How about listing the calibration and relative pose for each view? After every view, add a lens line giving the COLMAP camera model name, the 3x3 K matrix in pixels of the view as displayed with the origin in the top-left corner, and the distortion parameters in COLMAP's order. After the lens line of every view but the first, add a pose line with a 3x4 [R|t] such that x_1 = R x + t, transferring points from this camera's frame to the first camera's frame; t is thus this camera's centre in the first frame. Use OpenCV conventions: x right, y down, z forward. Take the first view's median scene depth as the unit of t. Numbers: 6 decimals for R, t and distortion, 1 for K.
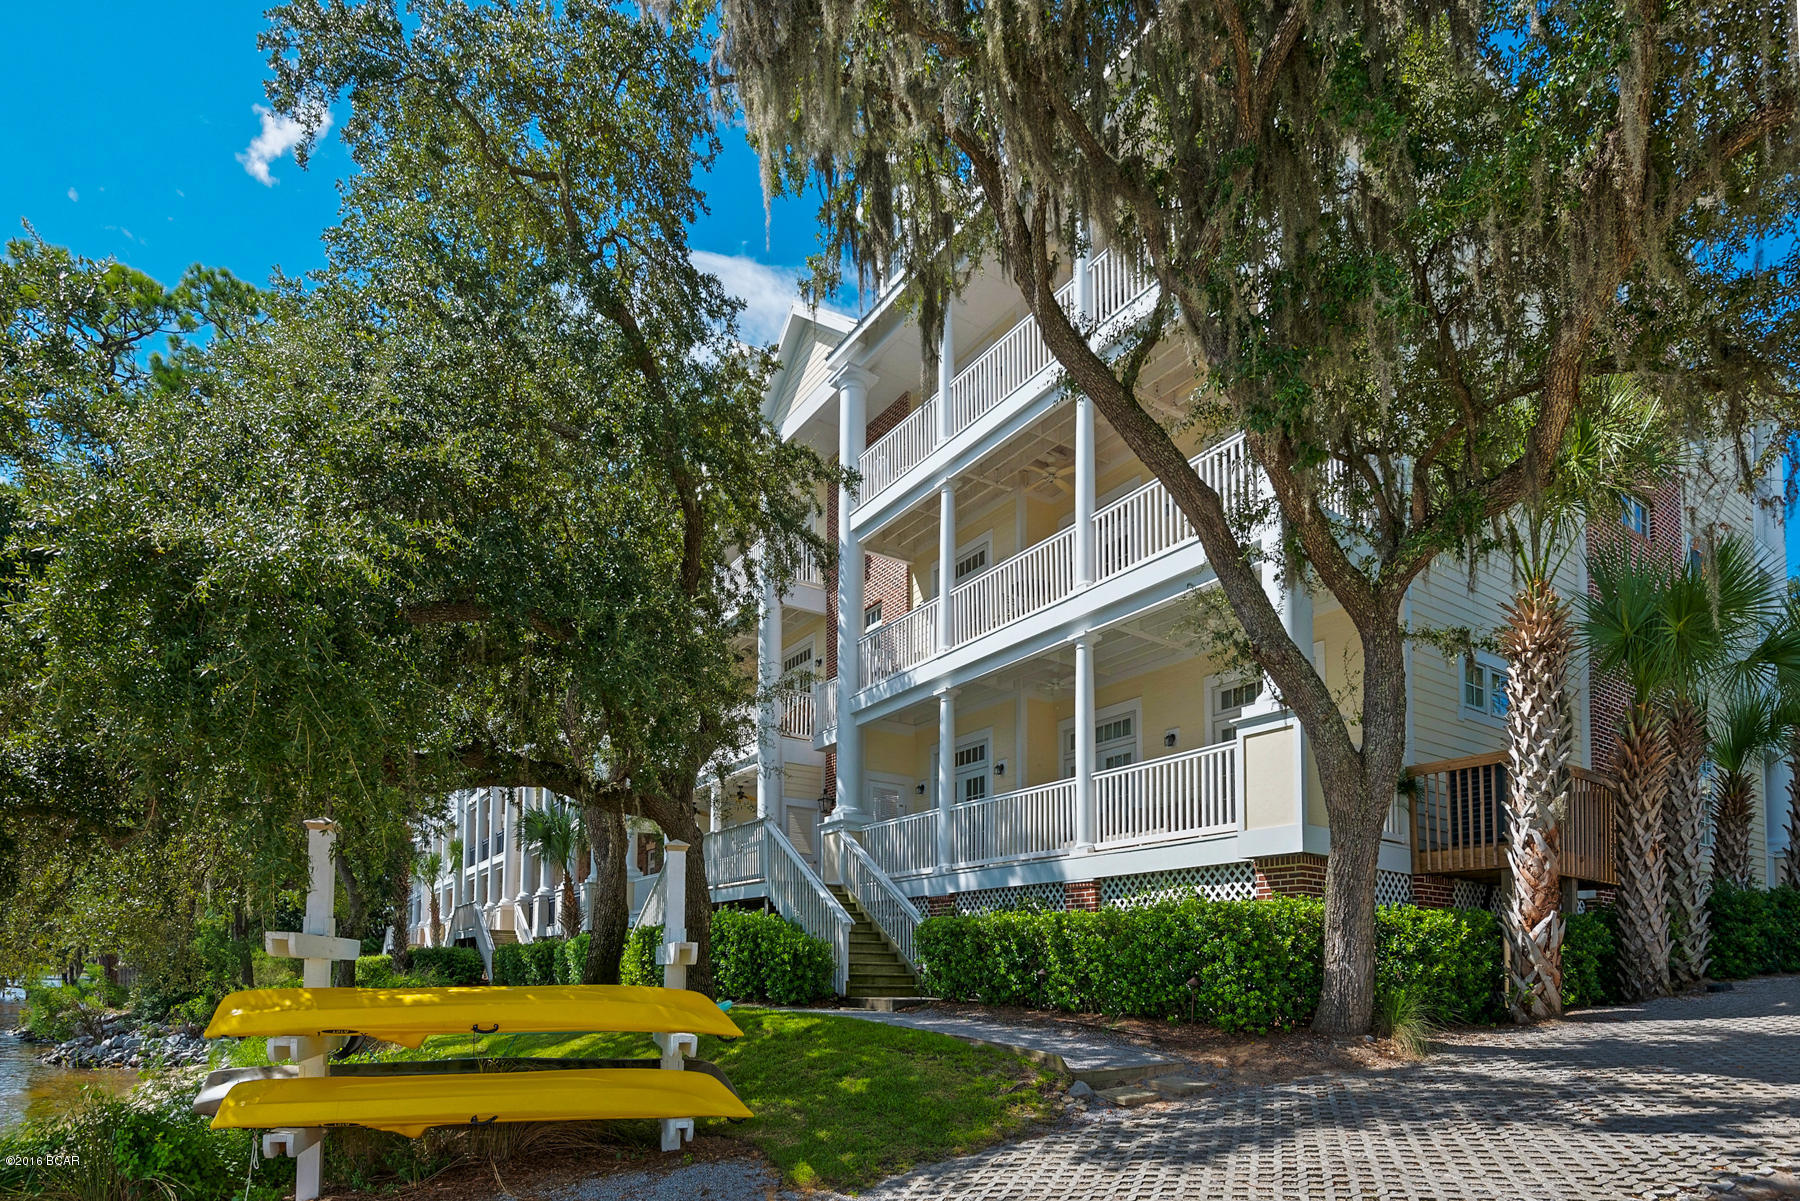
lens RADIAL K [[913.4, 0, 869.8], [0, 913.4, 604.1], [0, 0, 1]] dist [0.018265, -0.000001]
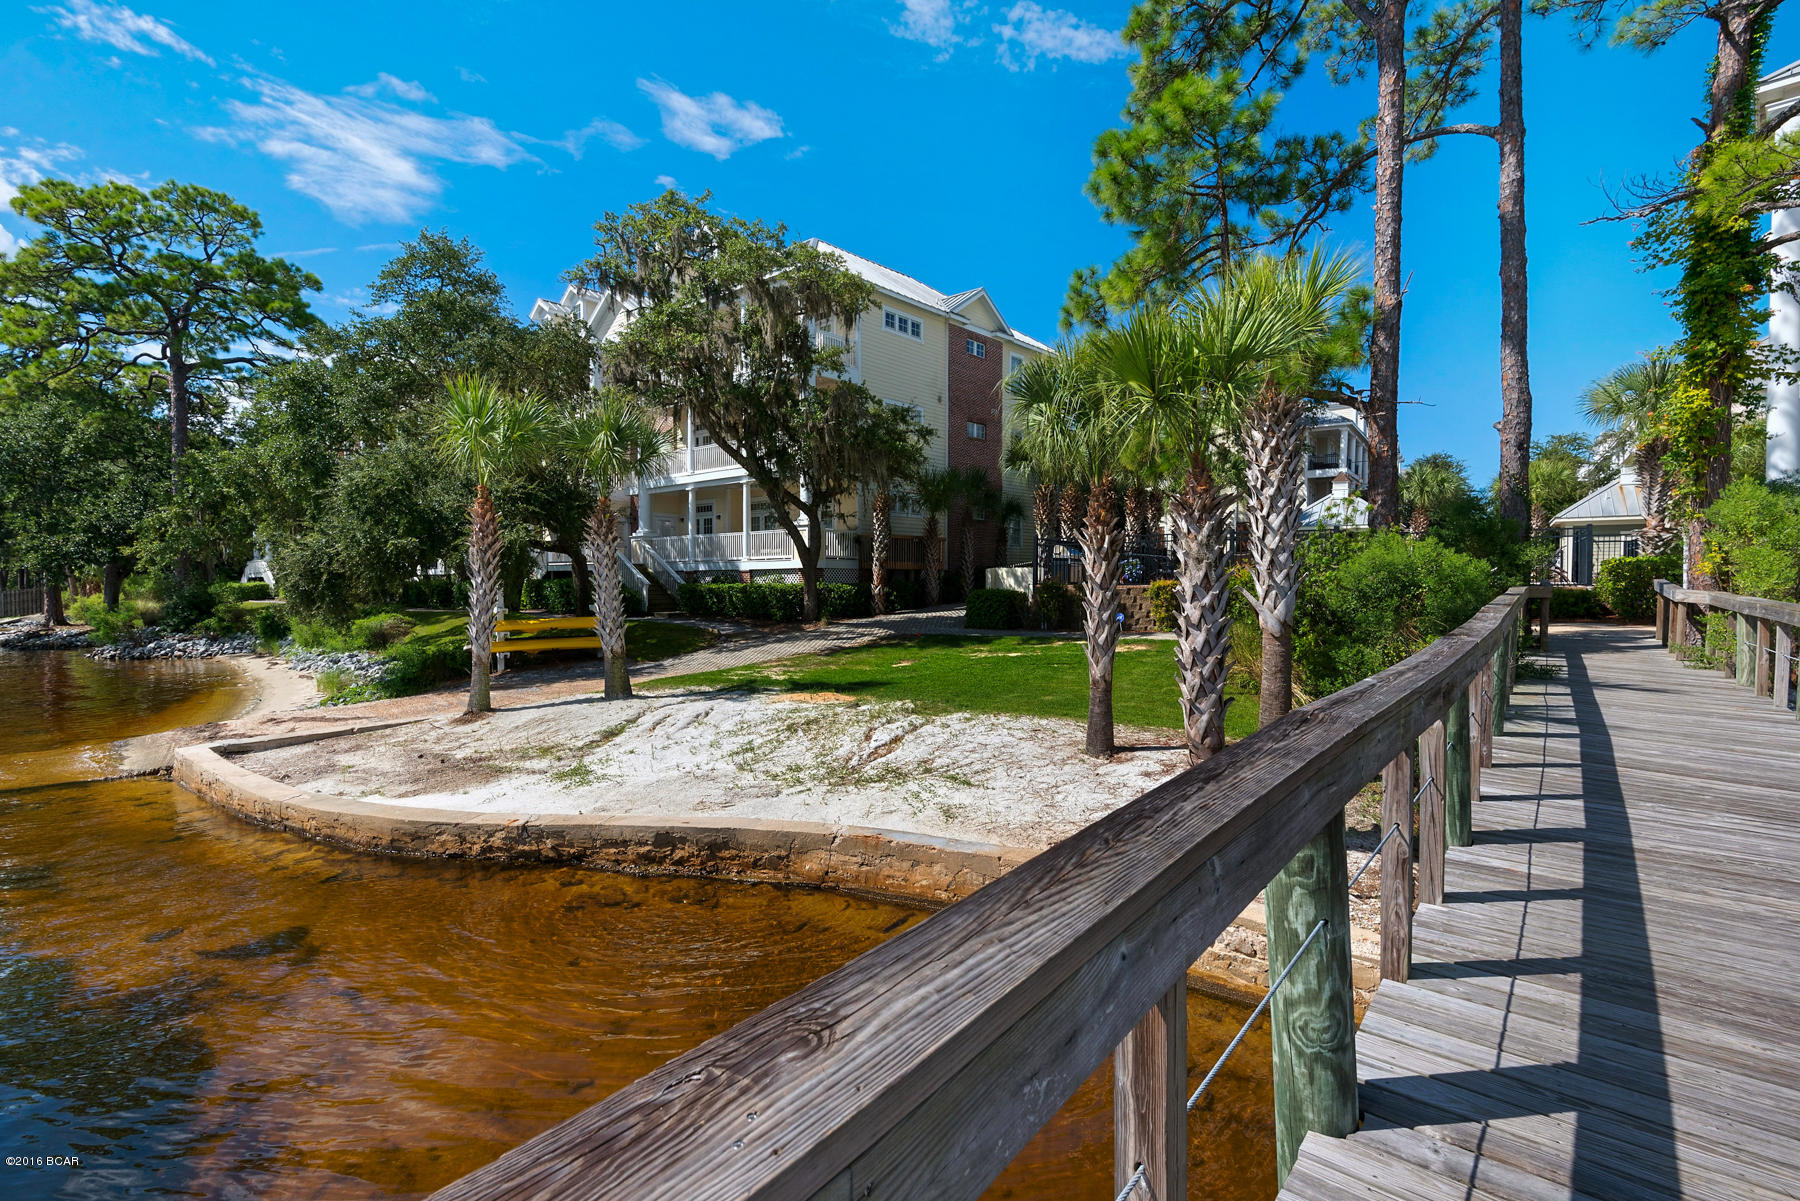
lens RADIAL K [[805.1, 0, 900.0], [0, 805.1, 600.5], [0, 0, 1]] dist [0.000175, 0.000001]
pose [[0.954354, -0.019590, 0.298035, -0.022613], [-0.098730, 0.921063, 0.376690, -0.435430], [-0.281888, -0.388920, 0.877086, -0.960528]]
